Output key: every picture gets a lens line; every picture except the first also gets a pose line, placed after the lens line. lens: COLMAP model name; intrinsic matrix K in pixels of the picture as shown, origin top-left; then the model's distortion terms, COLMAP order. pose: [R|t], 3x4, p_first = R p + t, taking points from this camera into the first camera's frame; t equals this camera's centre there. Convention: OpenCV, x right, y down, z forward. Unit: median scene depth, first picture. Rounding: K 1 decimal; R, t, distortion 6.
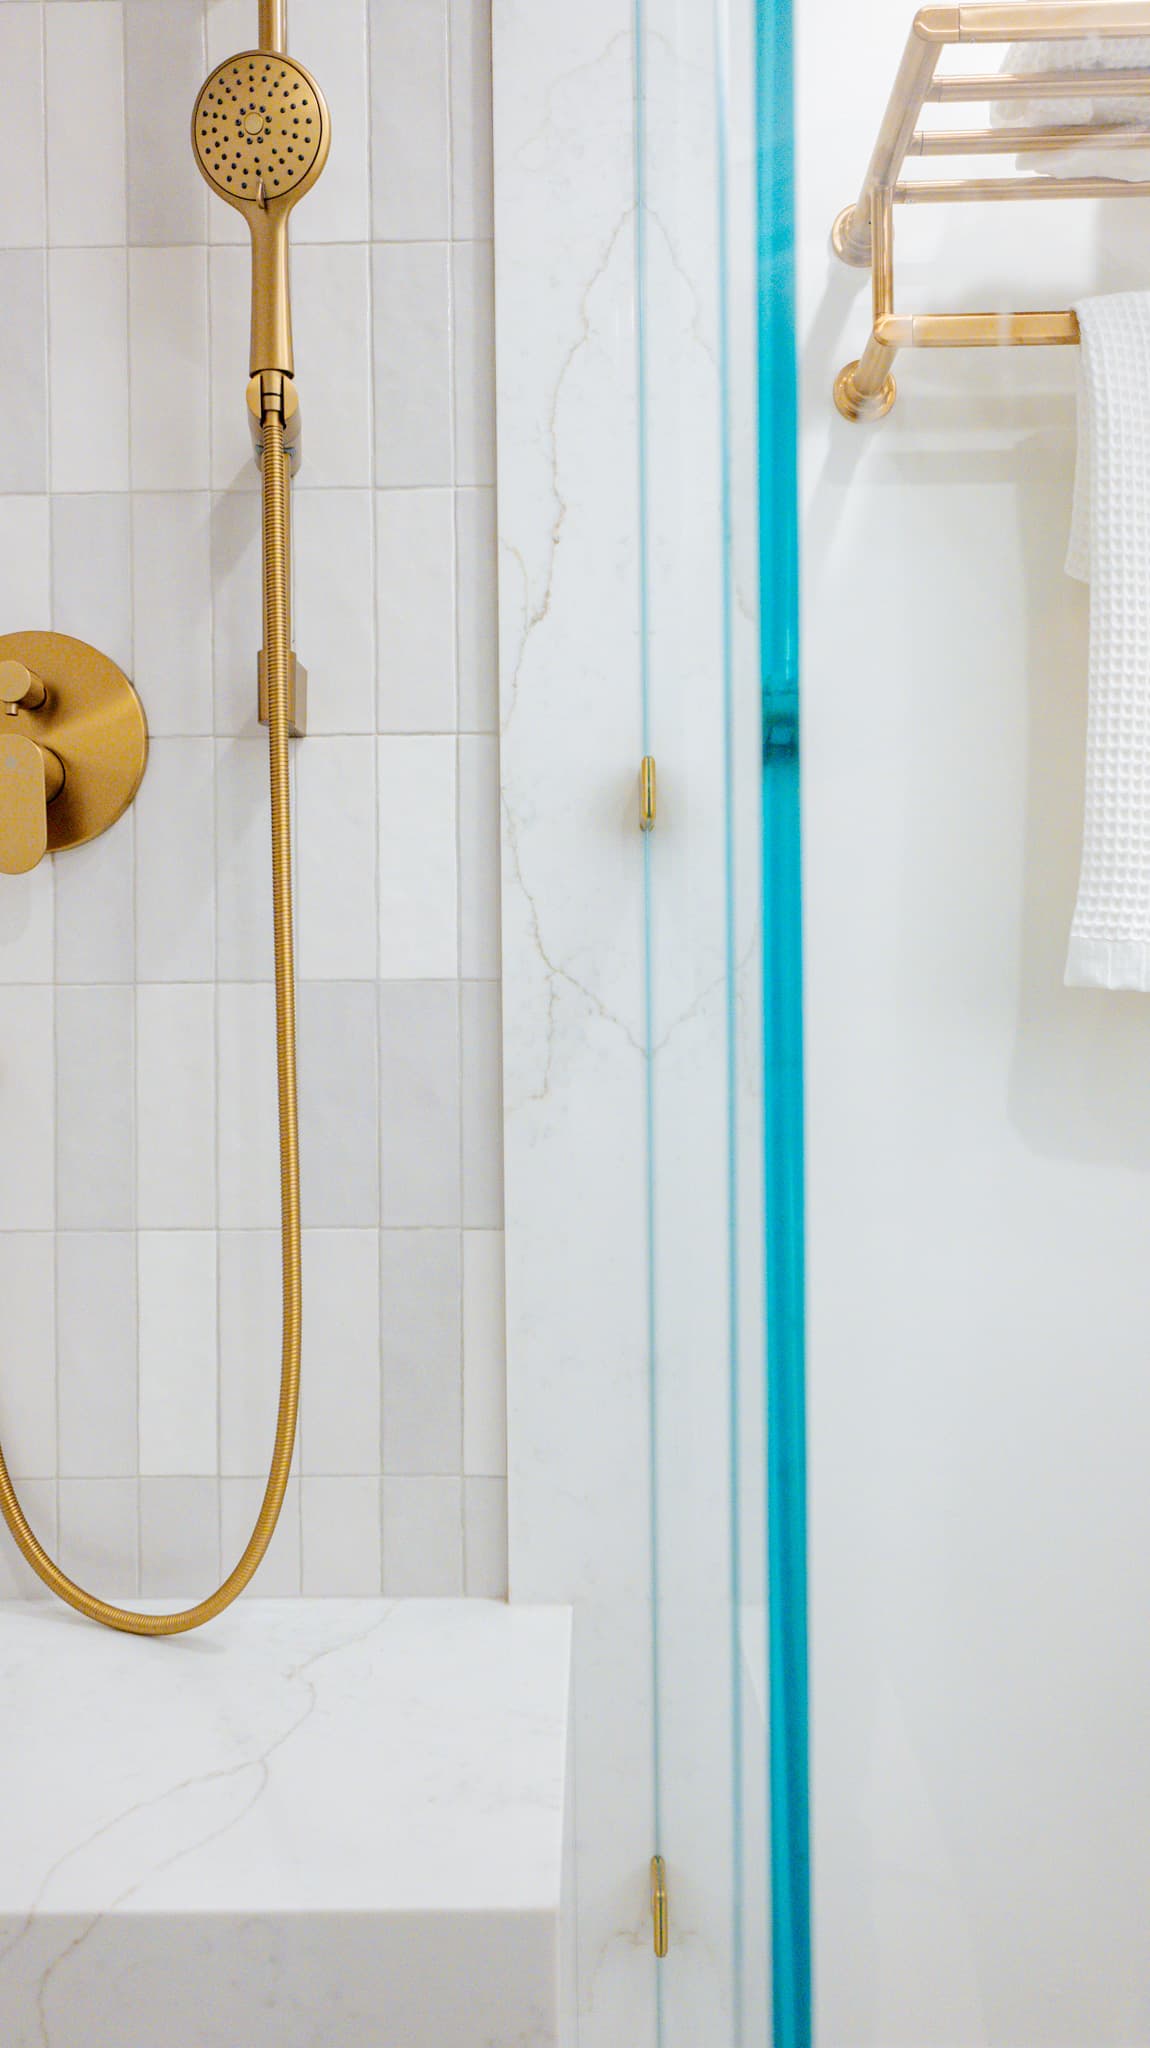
lens RADIAL K [[1382.2, 0, 555.4], [0, 1382.2, 997.7], [0, 0, 1]] dist [-0.007112, 0.015912]
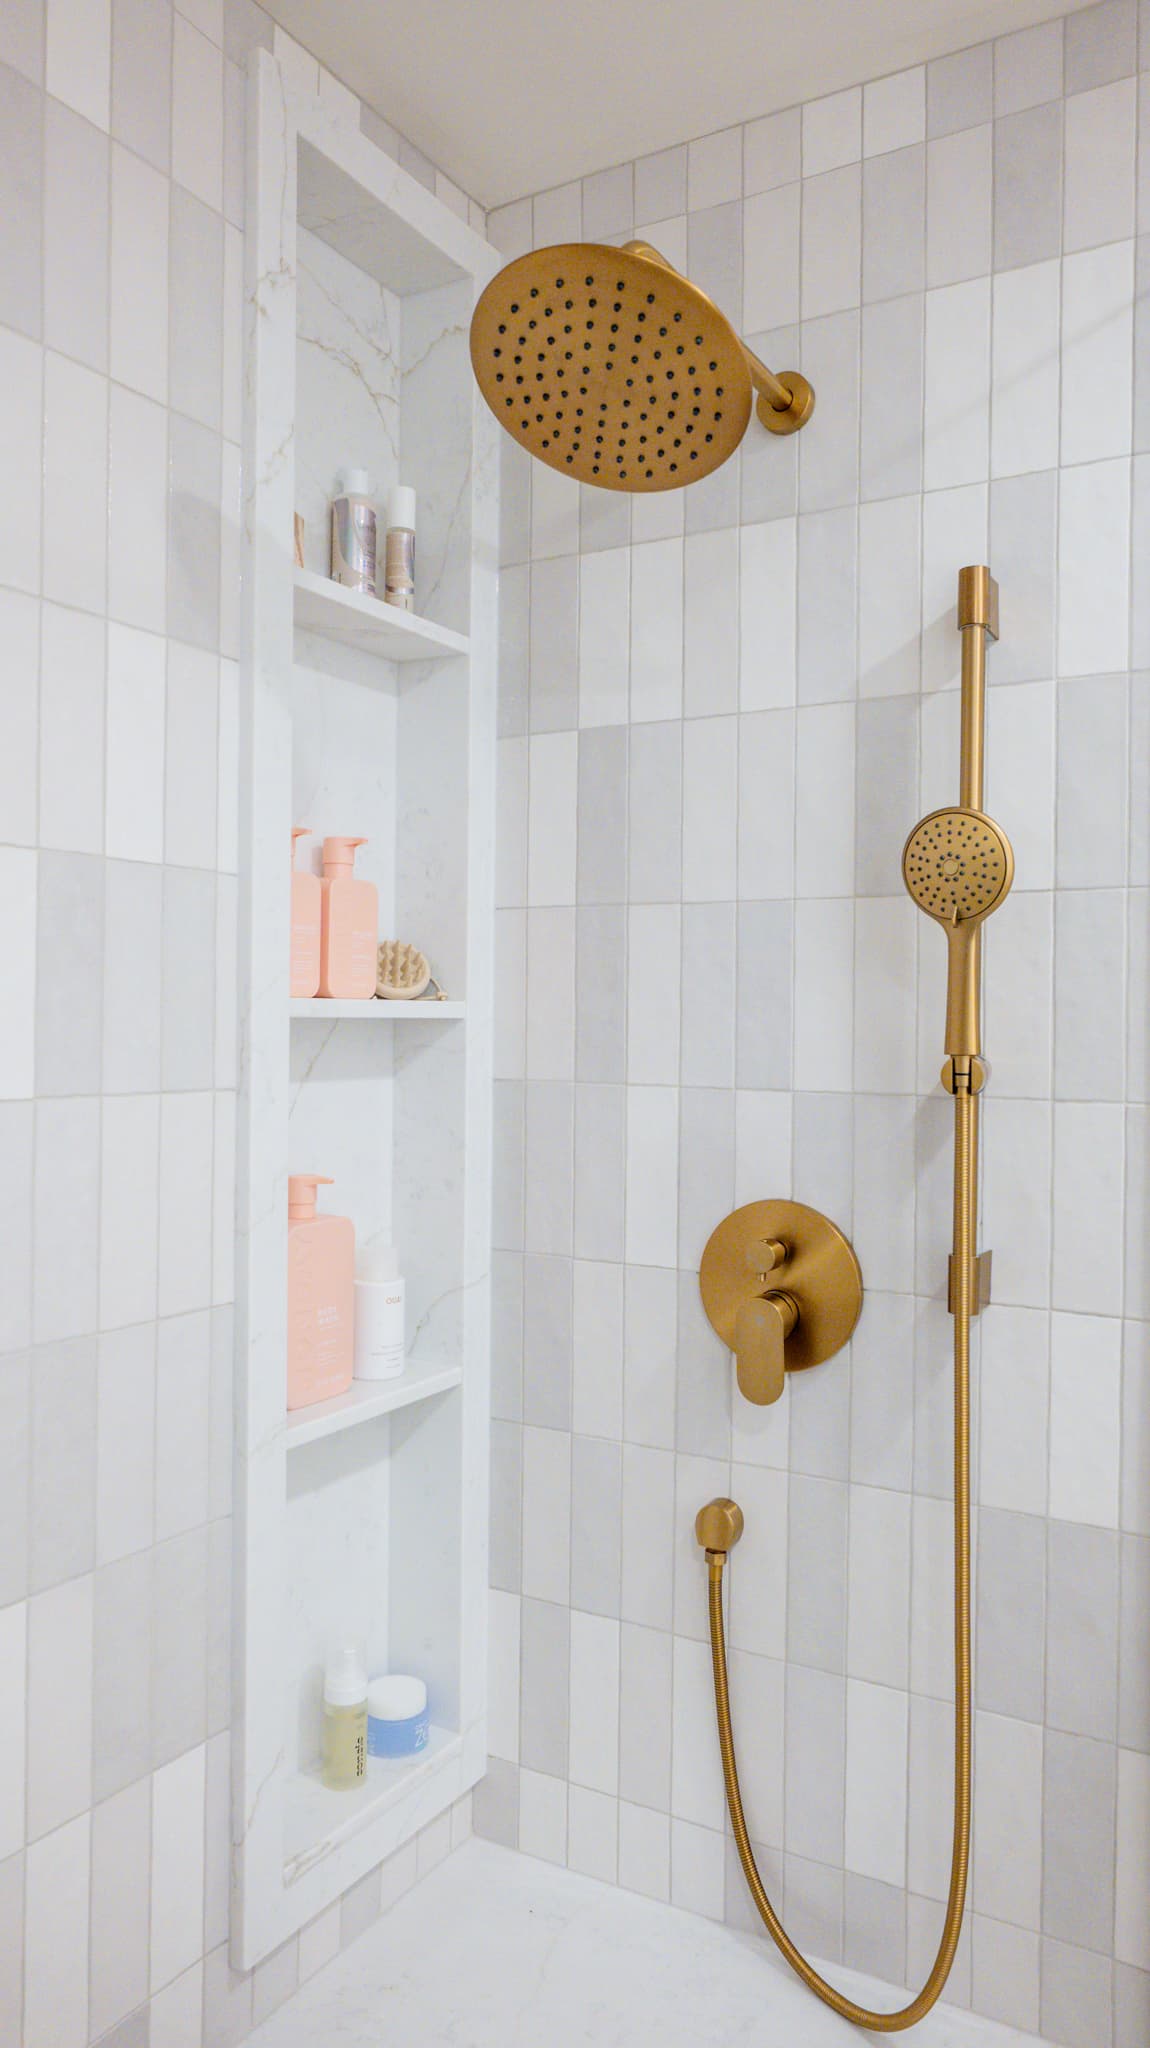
lens RADIAL K [[1382.2, 0, 612.1], [0, 1382.2, 1031.2], [0, 0, 1]] dist [-0.007112, 0.015912]
pose [[0.883715, 0.023872, -0.467417, 0.085546], [-0.014790, 0.999624, 0.023090, -0.452915], [0.467792, -0.013492, 0.883736, -0.213146]]
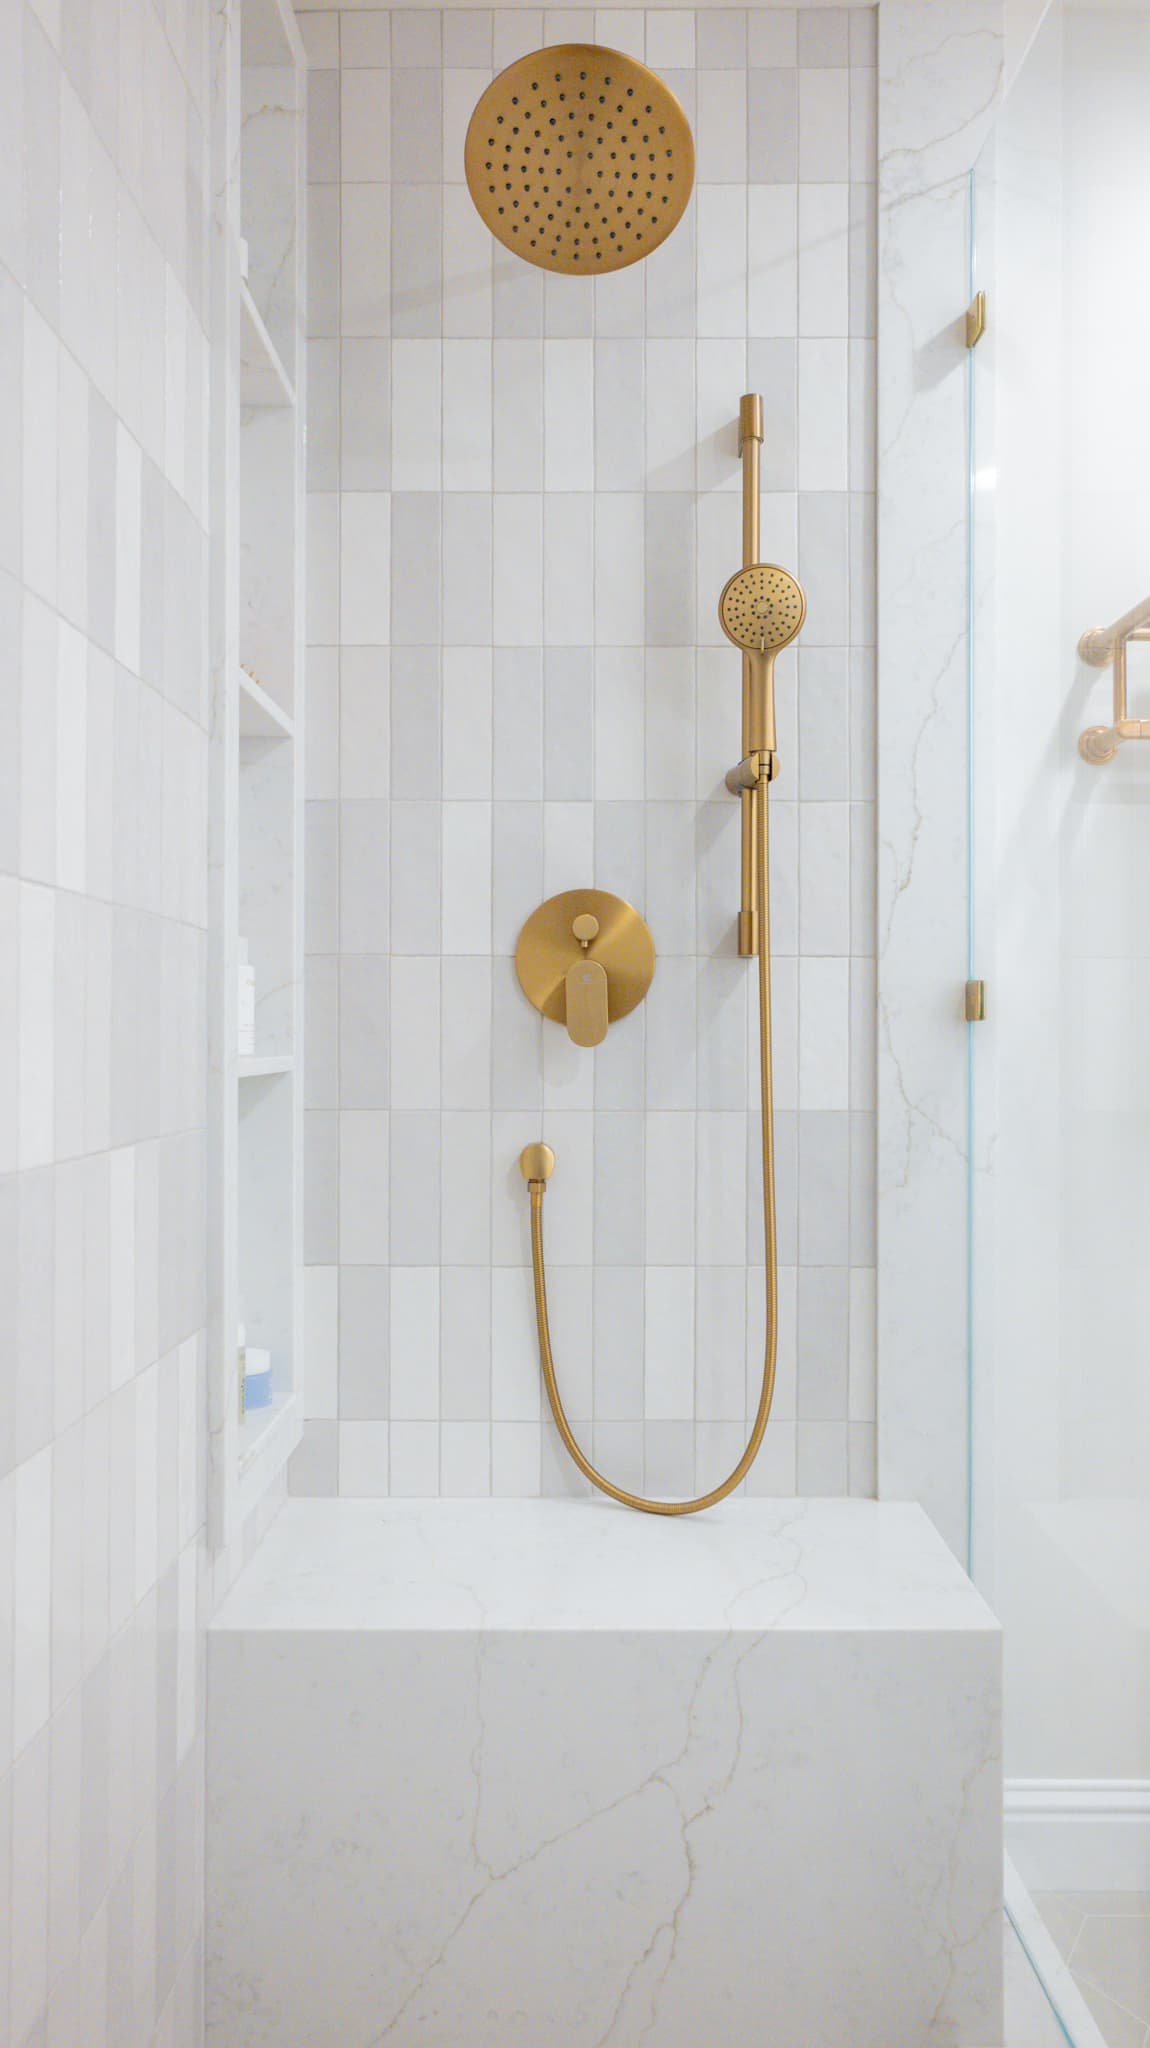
lens RADIAL K [[1382.2, 0, 591.9], [0, 1382.2, 1006.1], [0, 0, 1]] dist [-0.007112, 0.015912]
pose [[0.999835, 0.011357, 0.014152, -0.392824], [-0.011443, 0.999916, 0.006019, -0.141196], [-0.014082, -0.006180, 0.999882, -0.593659]]
